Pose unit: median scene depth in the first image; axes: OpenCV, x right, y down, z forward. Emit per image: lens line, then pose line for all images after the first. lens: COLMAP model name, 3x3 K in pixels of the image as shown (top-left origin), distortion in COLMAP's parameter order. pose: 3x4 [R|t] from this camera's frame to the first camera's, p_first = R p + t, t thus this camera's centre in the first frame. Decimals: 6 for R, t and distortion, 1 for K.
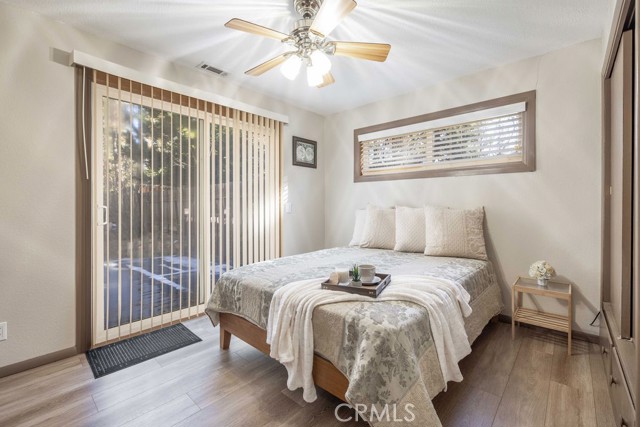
lens RADIAL K [[281.0, 0, 316.8], [0, 281.0, 206.6], [0, 0, 1]] dist [0.002388, -0.000652]
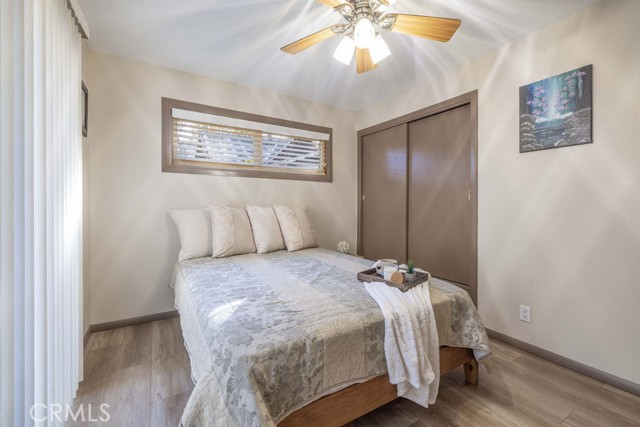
lens RADIAL K [[268.3, 0, 323.4], [0, 268.3, 209.2], [0, 0, 1]] dist [-0.001816, 0.000086]
pose [[0.284686, -0.017185, 0.958467, -0.534438], [-0.006520, 0.999781, 0.019862, -0.011171], [-0.958599, -0.011903, 0.284512, 0.556222]]
